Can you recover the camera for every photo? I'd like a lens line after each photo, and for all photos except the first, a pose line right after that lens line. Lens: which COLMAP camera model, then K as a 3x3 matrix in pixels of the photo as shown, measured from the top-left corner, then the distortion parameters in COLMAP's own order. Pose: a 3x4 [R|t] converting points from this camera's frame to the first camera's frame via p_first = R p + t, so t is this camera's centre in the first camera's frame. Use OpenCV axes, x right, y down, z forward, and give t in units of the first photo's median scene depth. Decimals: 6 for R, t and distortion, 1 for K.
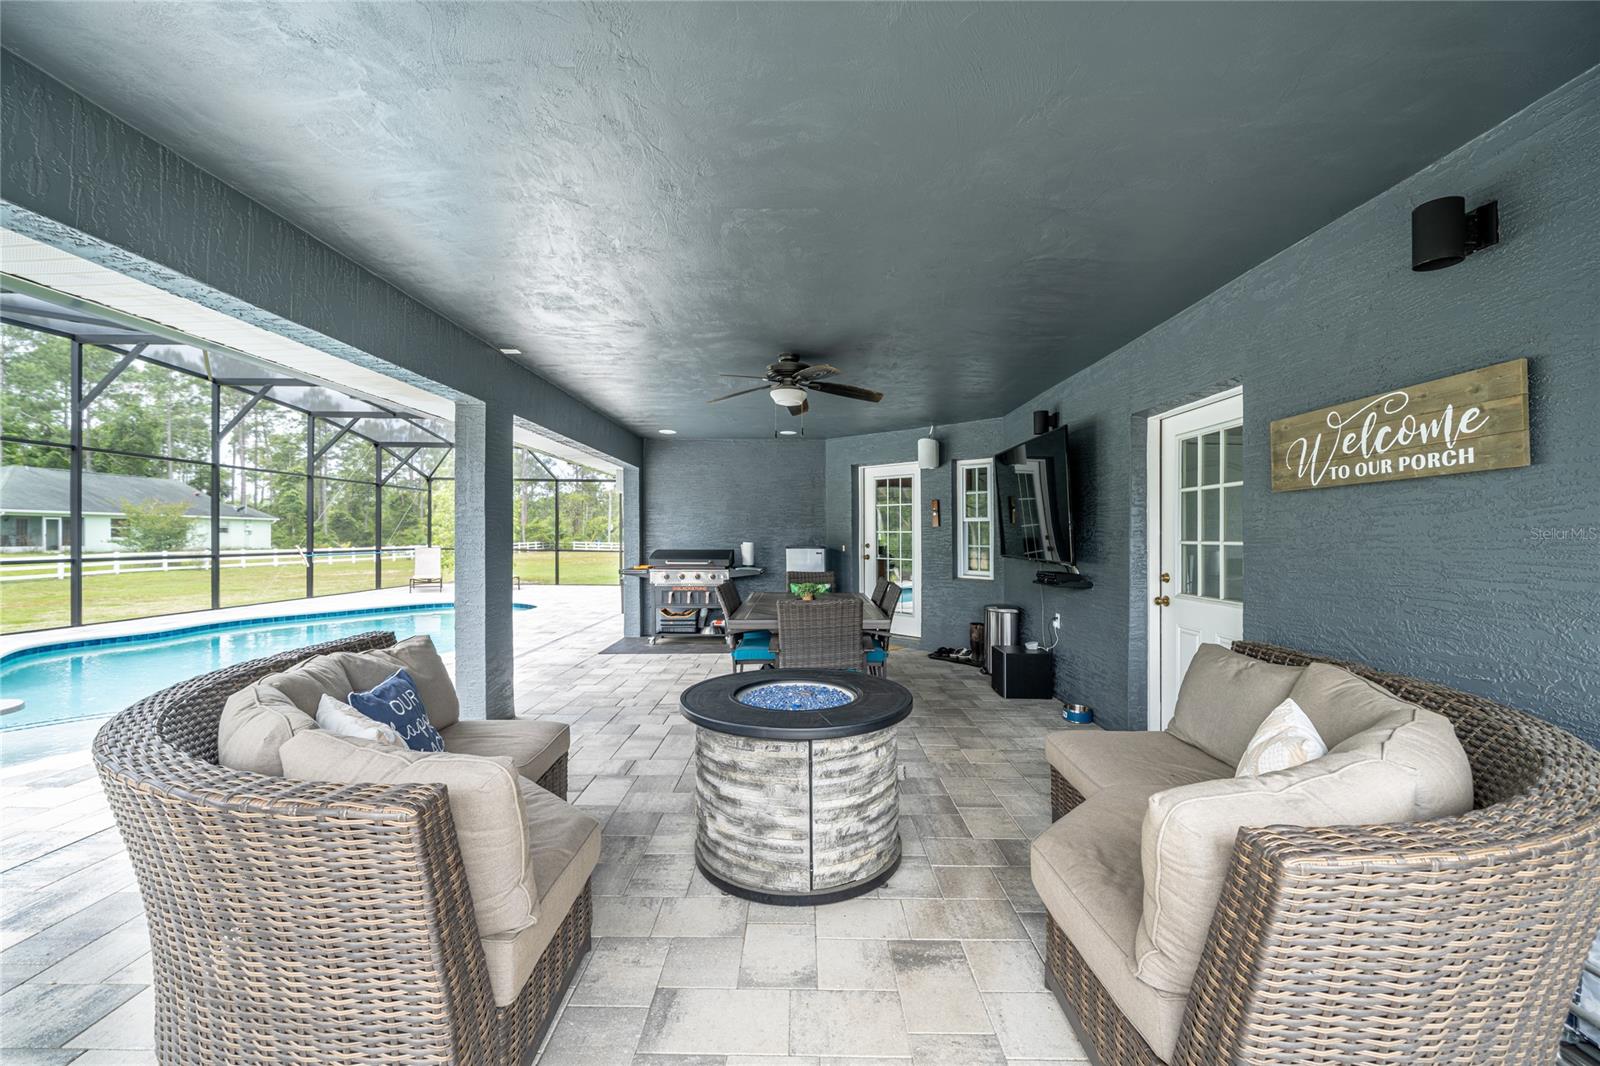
lens RADIAL K [[630.5, 0, 803.7], [0, 630.5, 542.3], [0, 0, 1]] dist [-0.000540, -0.000158]
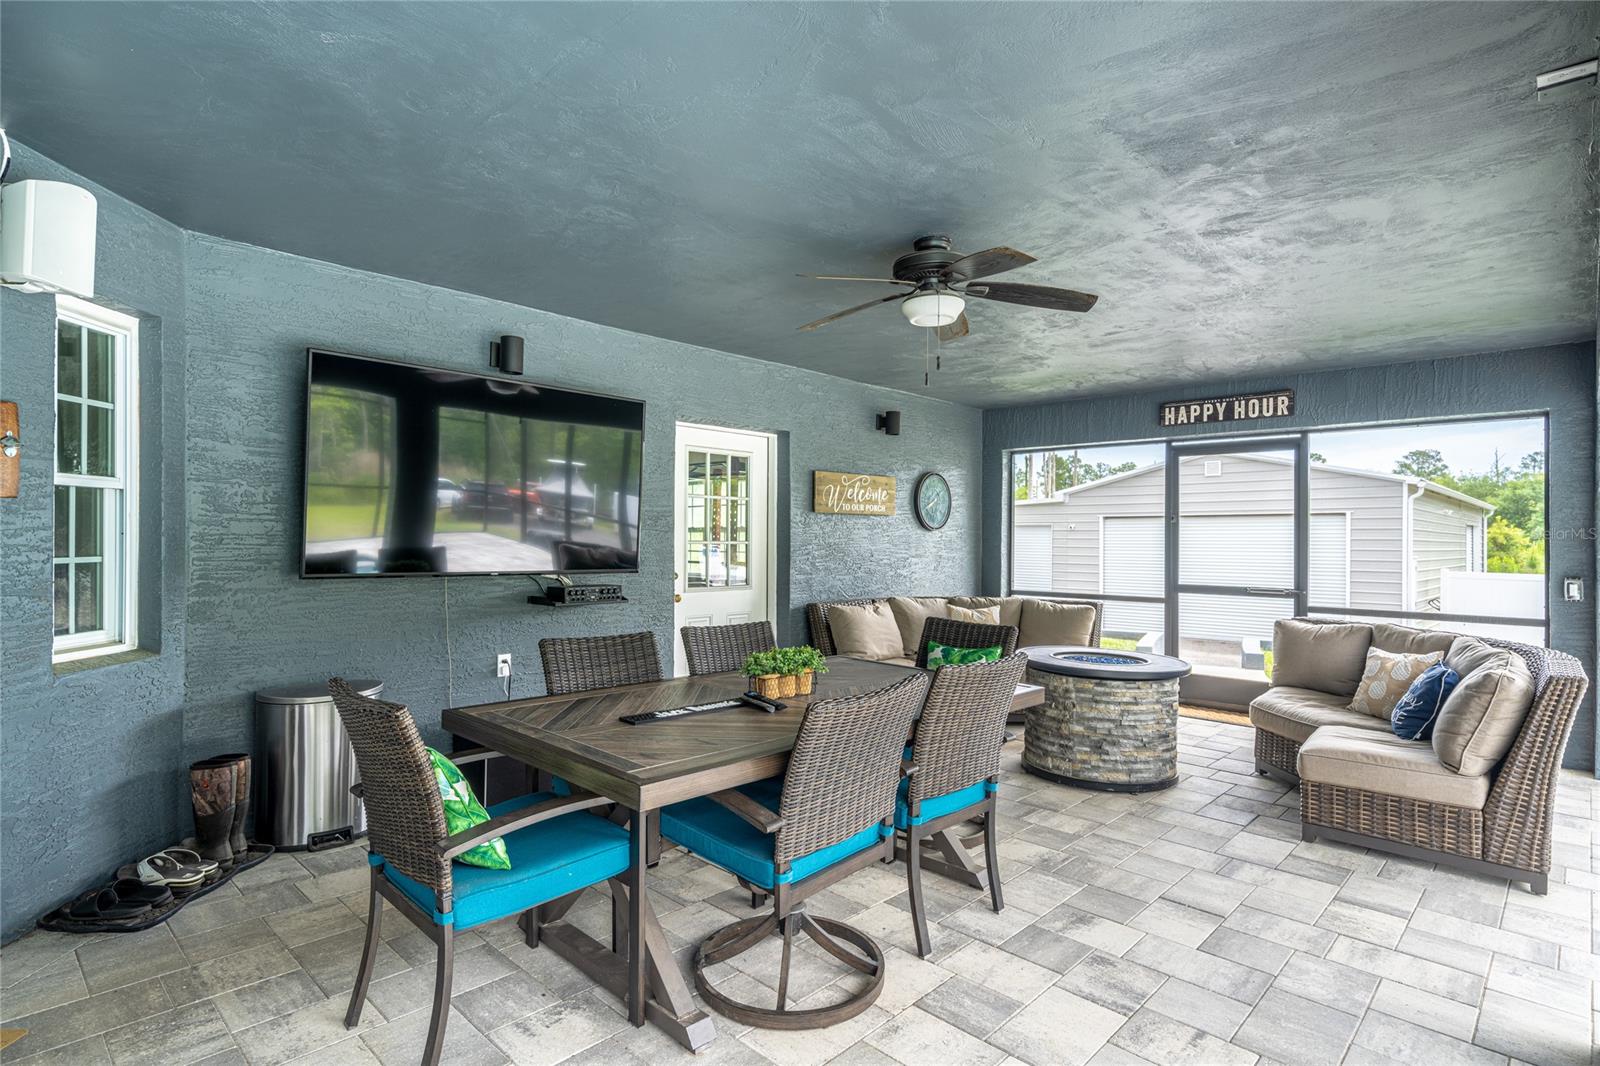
lens RADIAL K [[818.2, 0, 795.5], [0, 818.2, 527.2], [0, 0, 1]] dist [0.006535, 0.000156]
pose [[-0.717247, -0.004903, 0.696802, -0.773656], [-0.007915, 0.999968, -0.001110, -0.038510], [-0.696774, -0.006311, -0.717263, 2.711230]]
